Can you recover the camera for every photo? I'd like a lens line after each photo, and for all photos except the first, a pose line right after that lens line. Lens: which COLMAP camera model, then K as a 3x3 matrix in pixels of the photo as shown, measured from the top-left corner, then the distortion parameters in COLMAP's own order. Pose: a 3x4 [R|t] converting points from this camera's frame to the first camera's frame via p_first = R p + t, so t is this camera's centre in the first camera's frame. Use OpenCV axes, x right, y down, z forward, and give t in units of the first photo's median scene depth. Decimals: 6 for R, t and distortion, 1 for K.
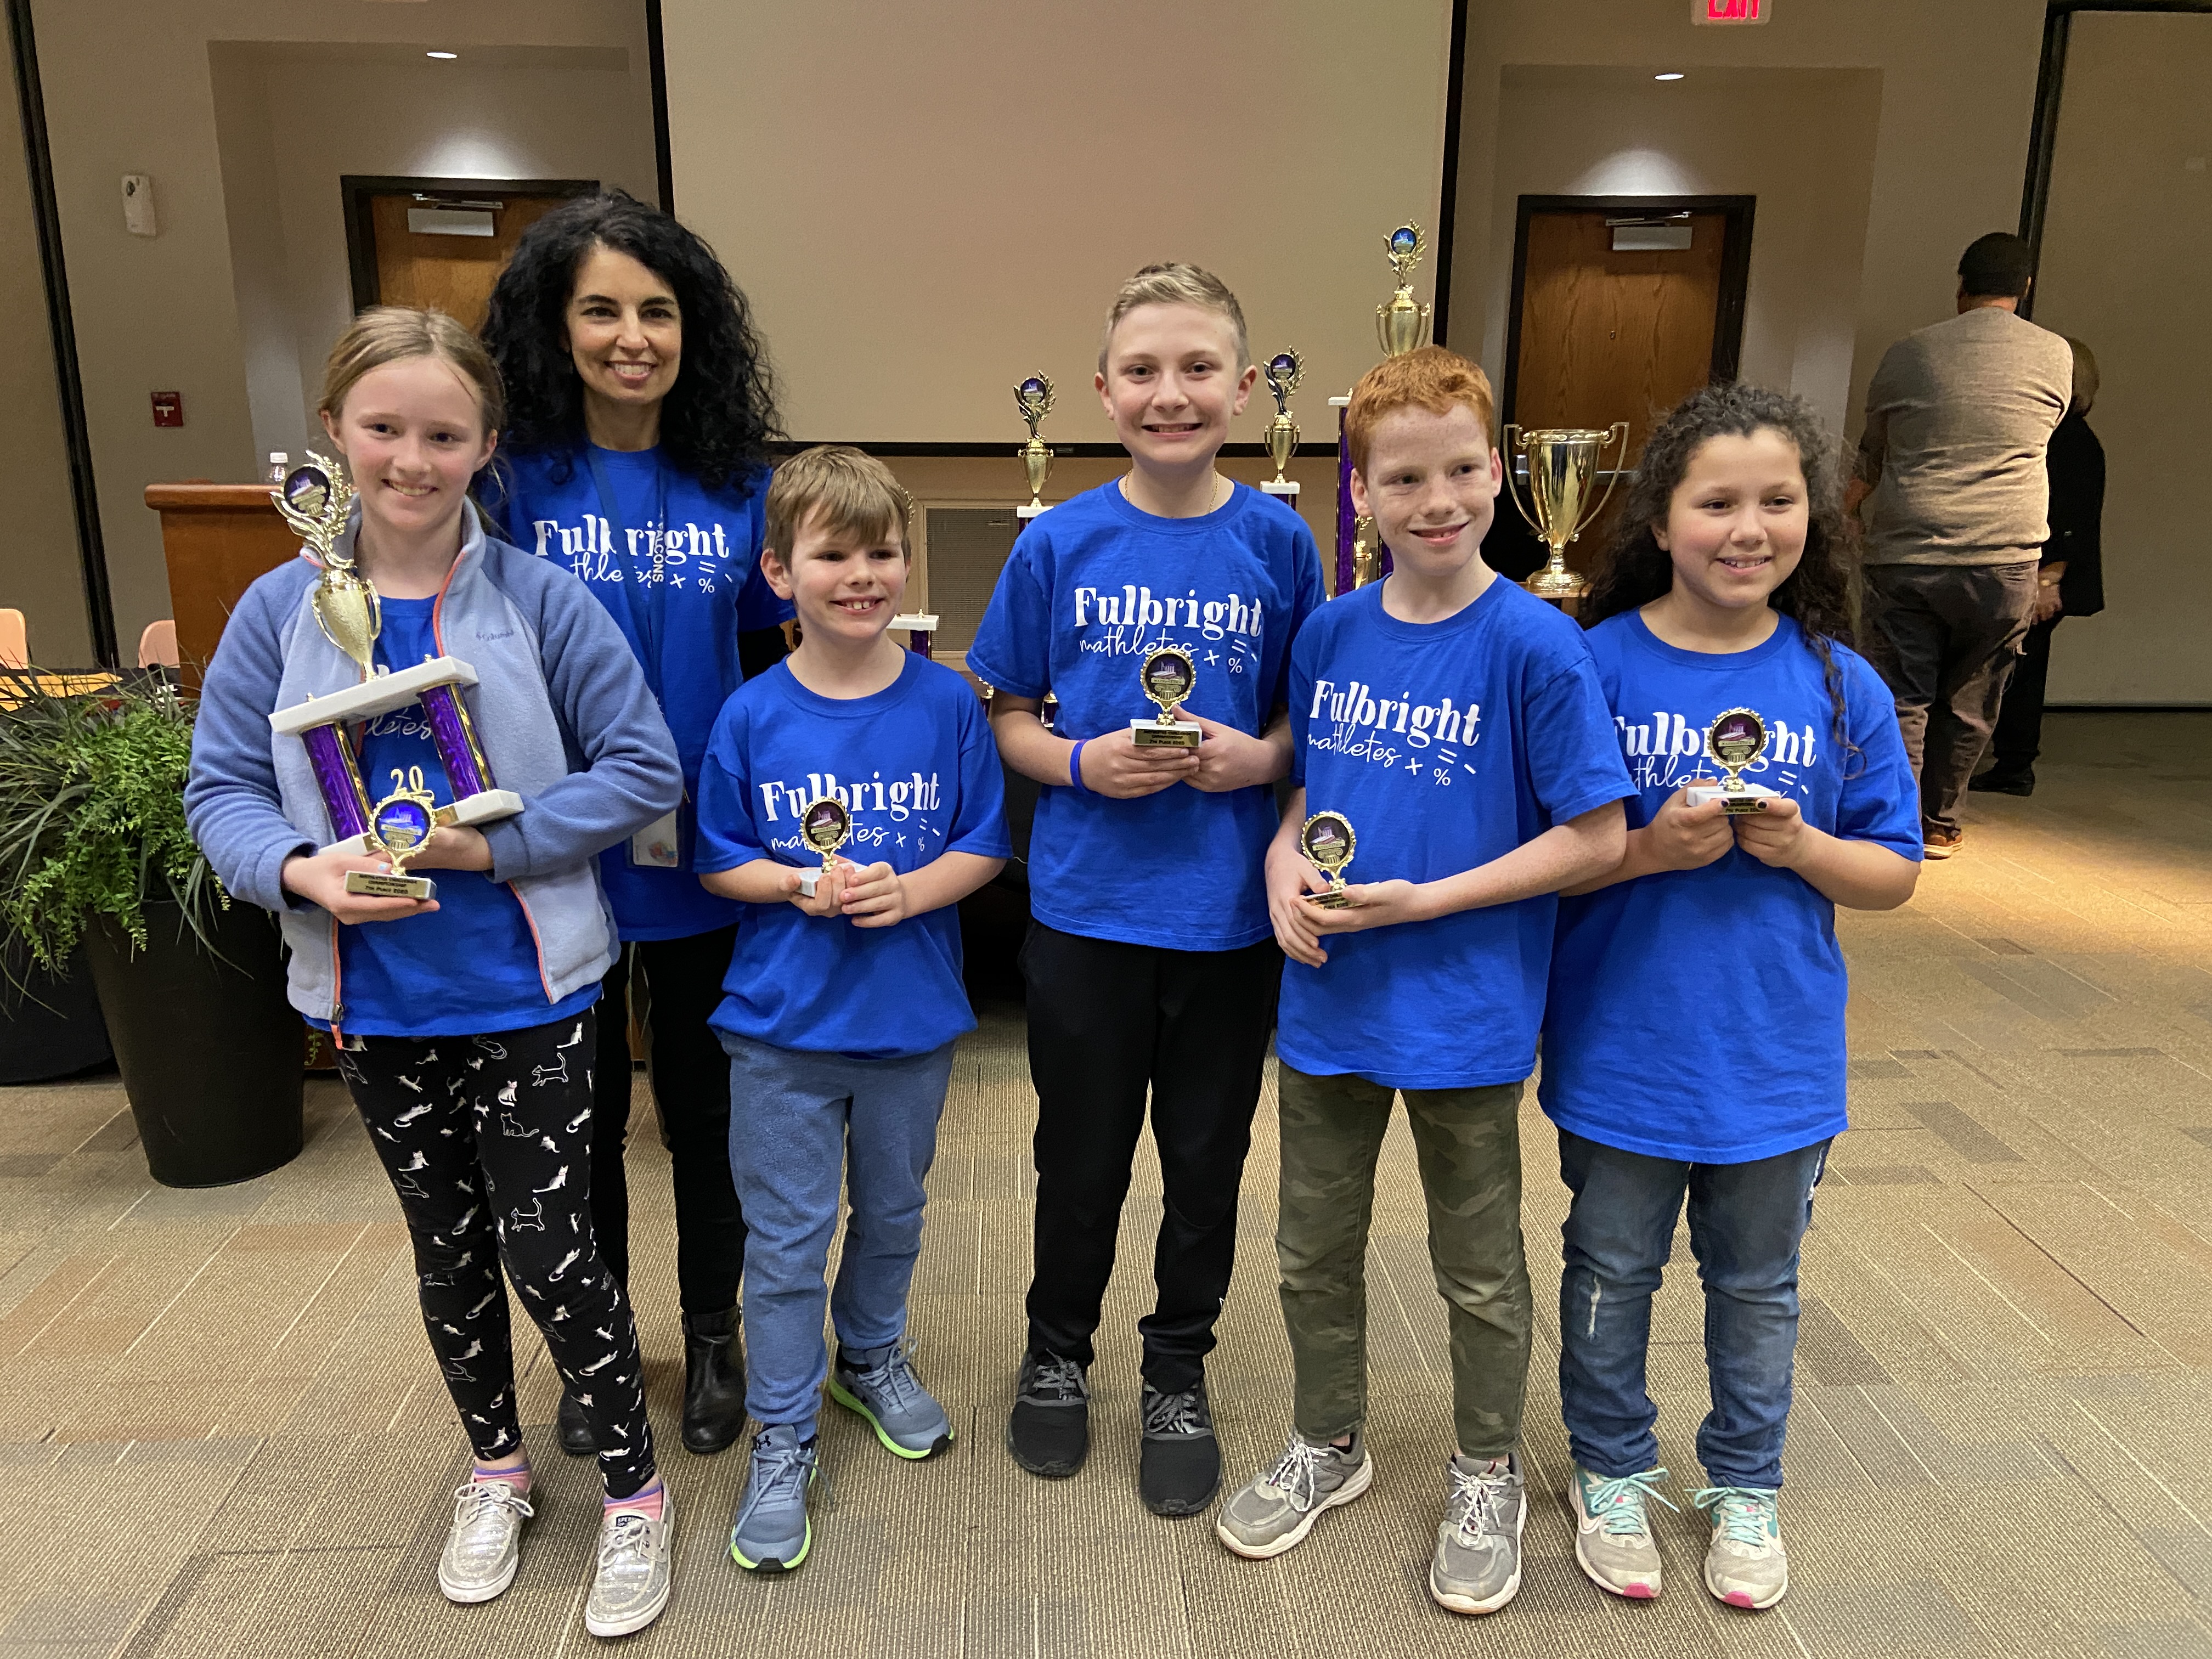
lens RADIAL K [[1669.2, 0, 1101.5], [0, 1669.2, 819.6], [0, 0, 1]] dist [0.148044, -0.194162]
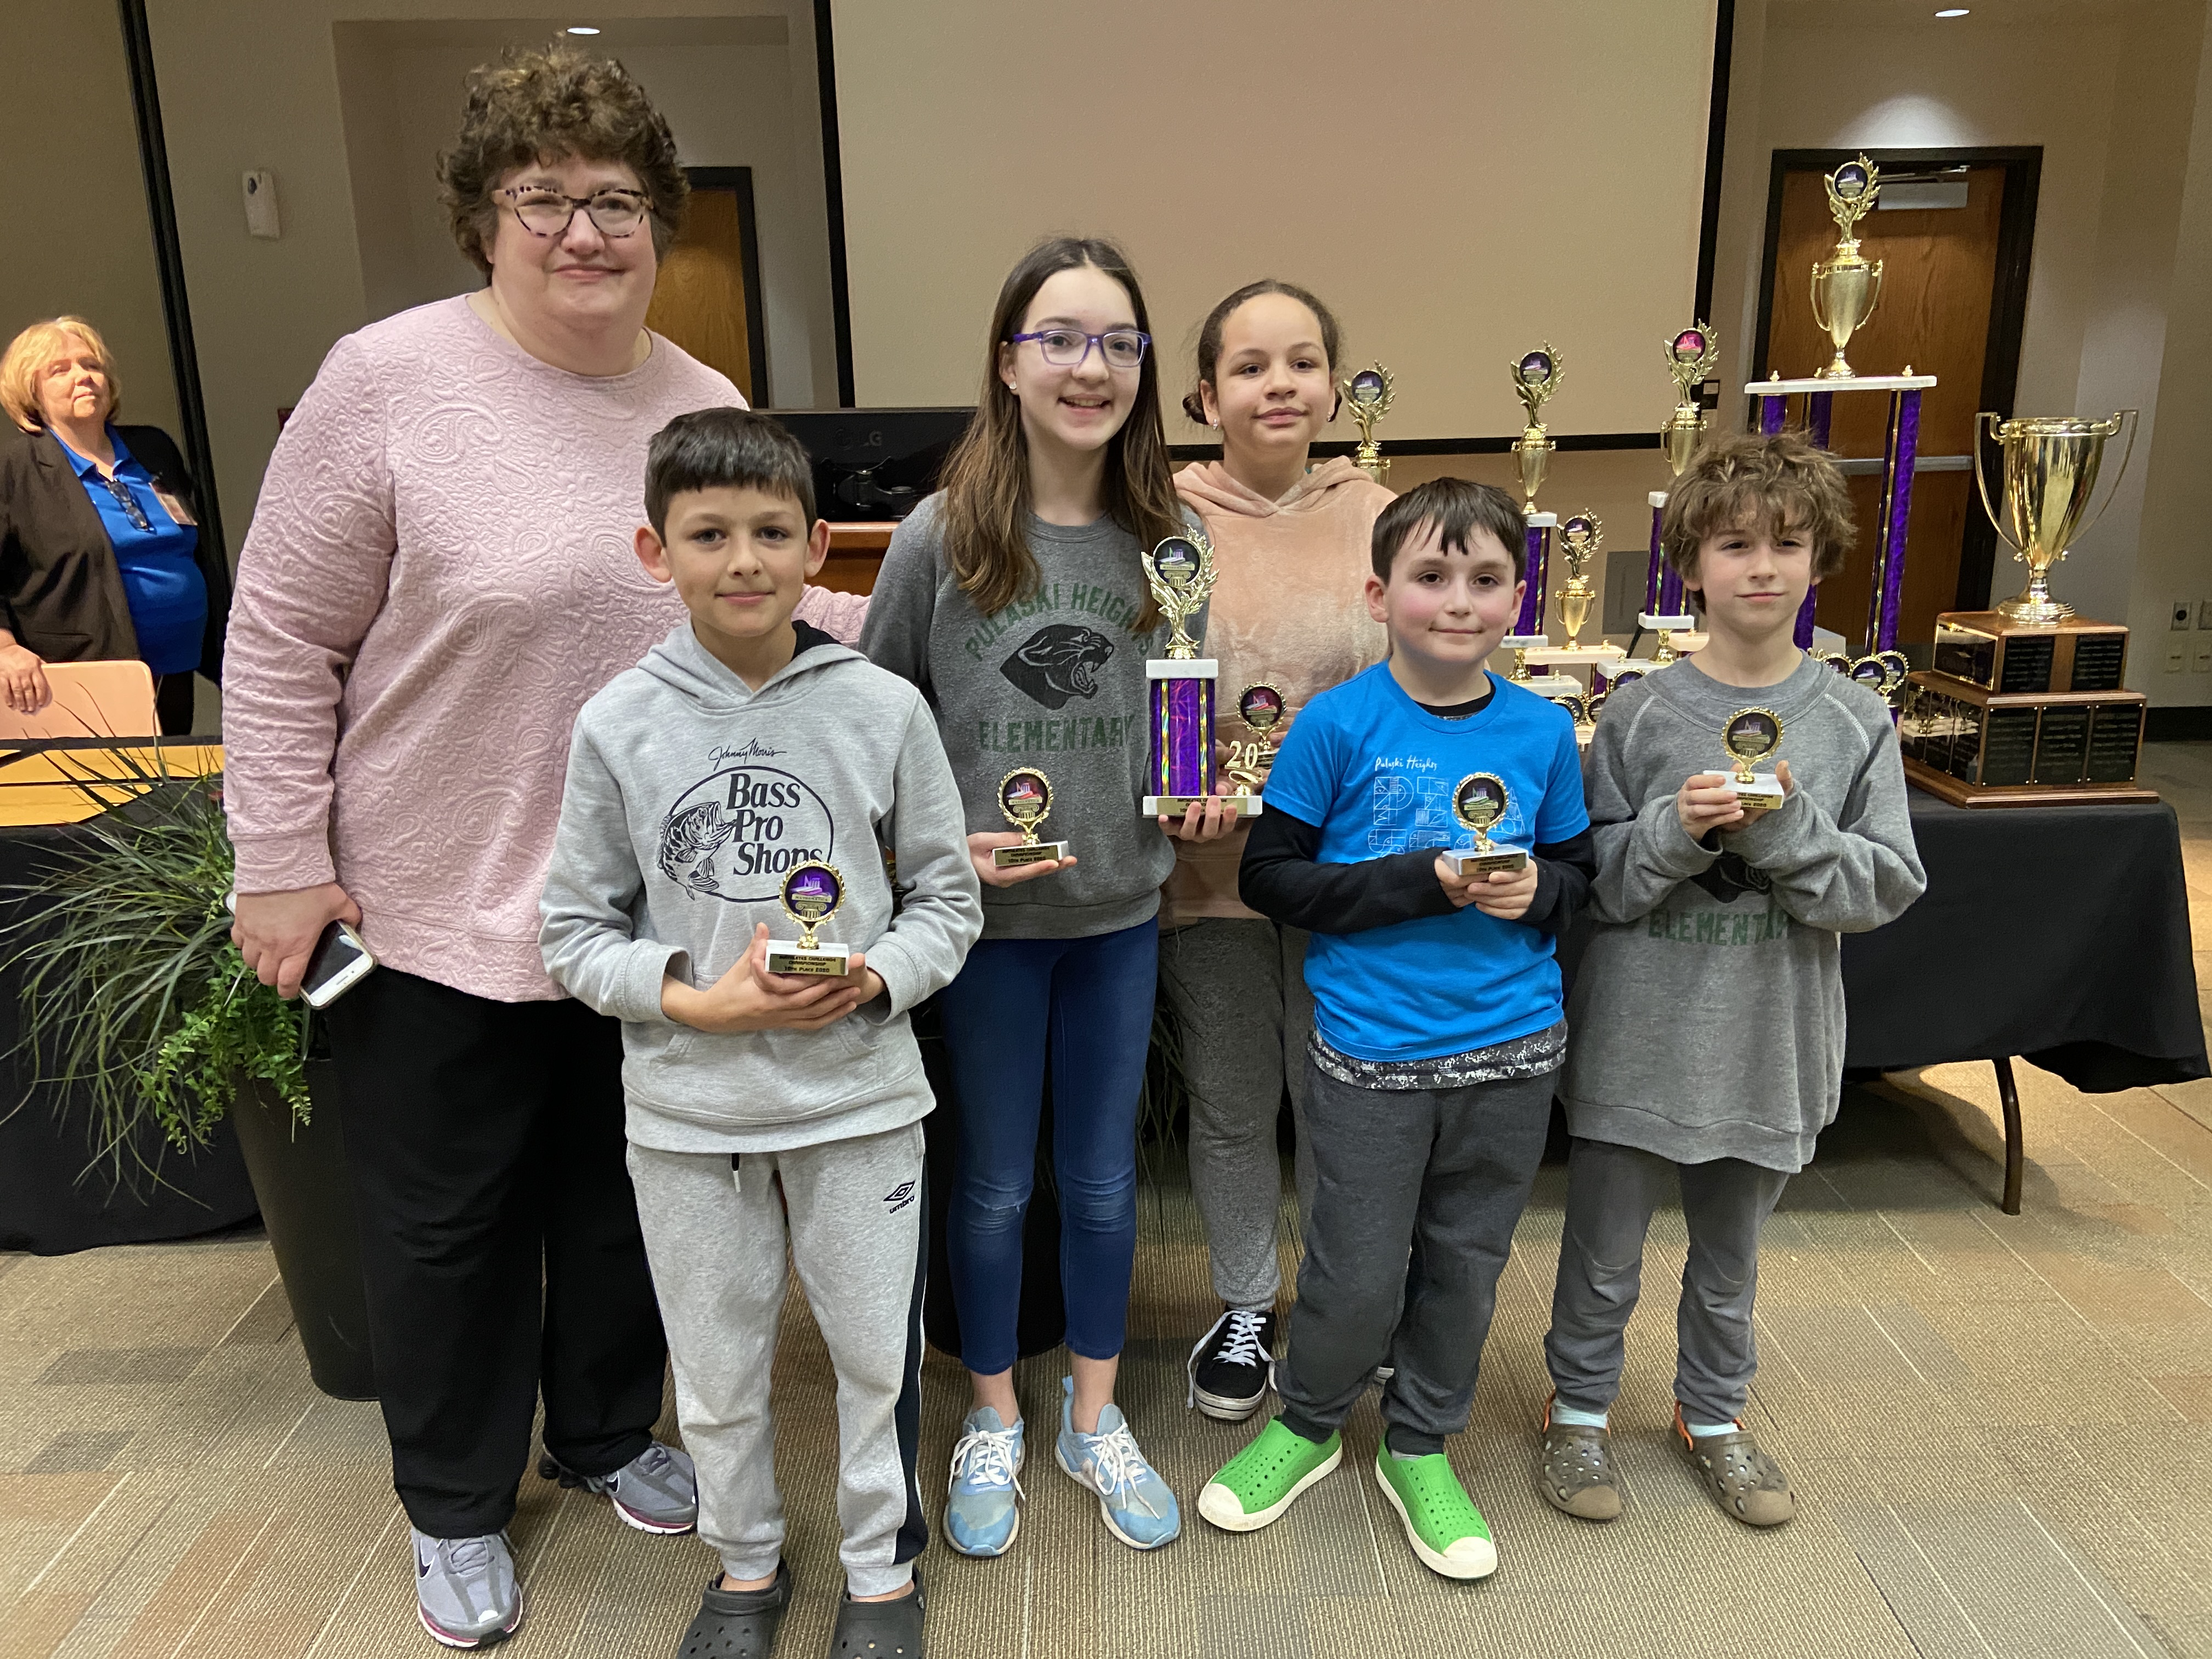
lens RADIAL K [[1671.7, 0, 1099.8], [0, 1671.7, 822.7], [0, 0, 1]] dist [0.140766, -0.183105]
pose [[0.998501, -0.006776, -0.054306, -0.123557], [0.007130, 0.999955, 0.006317, -0.053863], [0.054261, -0.006695, 0.998504, 0.192291]]
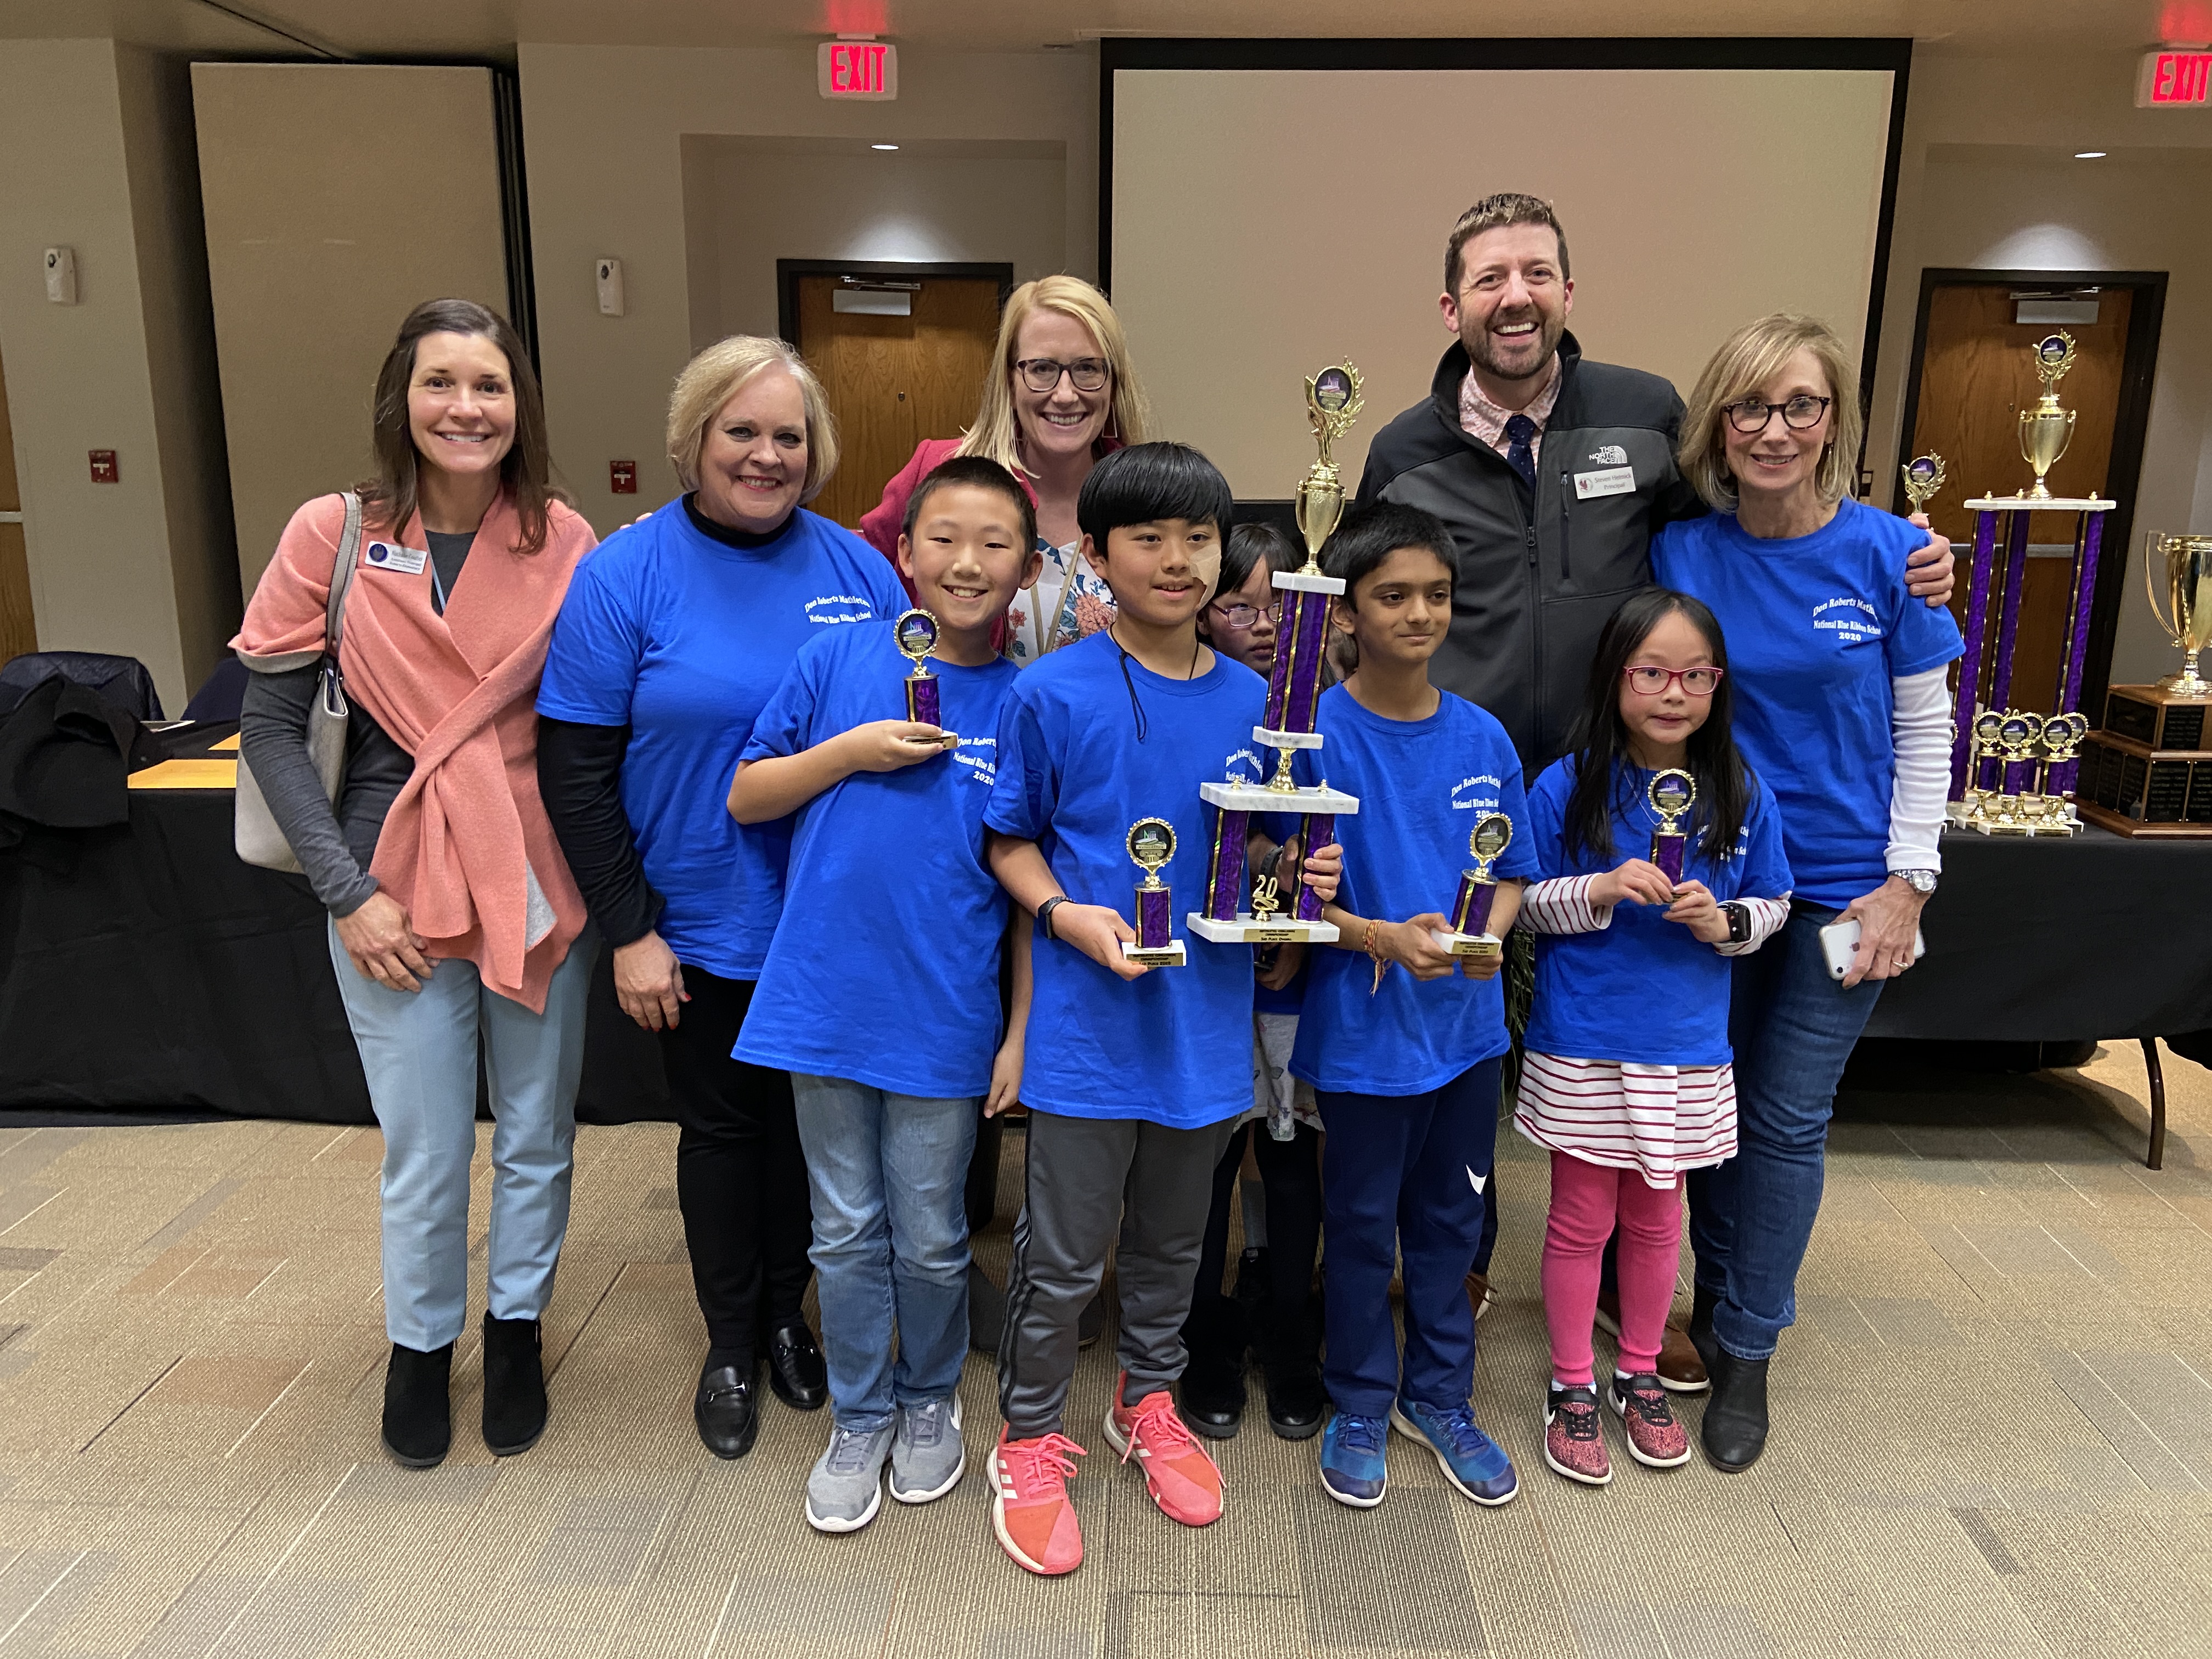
lens RADIAL K [[1679.6, 0, 1100.6], [0, 1679.6, 818.2], [0, 0, 1]] dist [0.134154, -0.173665]
pose [[0.995676, 0.030232, -0.087832, -0.282856], [-0.032287, 0.999235, -0.022072, -0.022348], [0.087098, 0.024813, 0.995891, -0.058873]]
